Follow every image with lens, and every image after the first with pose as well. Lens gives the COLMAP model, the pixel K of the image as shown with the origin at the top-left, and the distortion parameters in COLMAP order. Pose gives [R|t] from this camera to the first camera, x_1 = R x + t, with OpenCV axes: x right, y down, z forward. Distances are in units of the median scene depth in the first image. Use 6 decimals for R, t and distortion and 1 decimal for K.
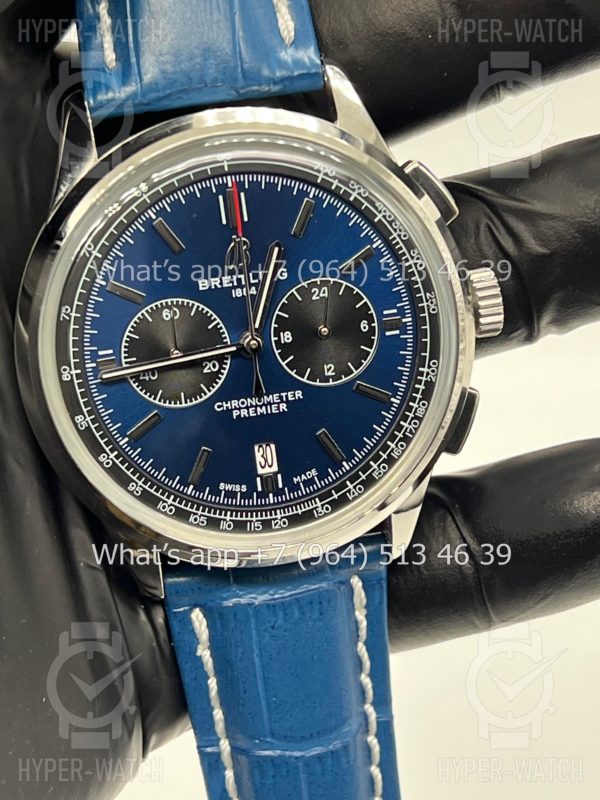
lens RADIAL K [[1814.1, 0, 301.5], [0, 1814.1, 405.6], [0, 0, 1]] dist [0.148010, 0.000000]
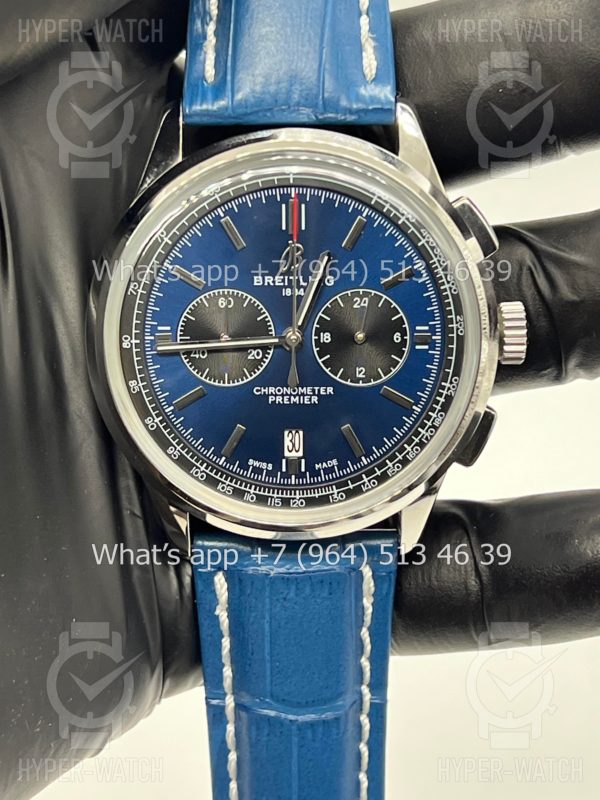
lens RADIAL K [[1814.1, 0, 304.1], [0, 1814.1, 402.9], [0, 0, 1]] dist [0.148010, 0.000000]
pose [[0.983721, 0.139664, -0.113080, 0.109860], [-0.143704, 0.989214, -0.028358, 0.035395], [0.107900, 0.044146, 0.993181, -0.107225]]
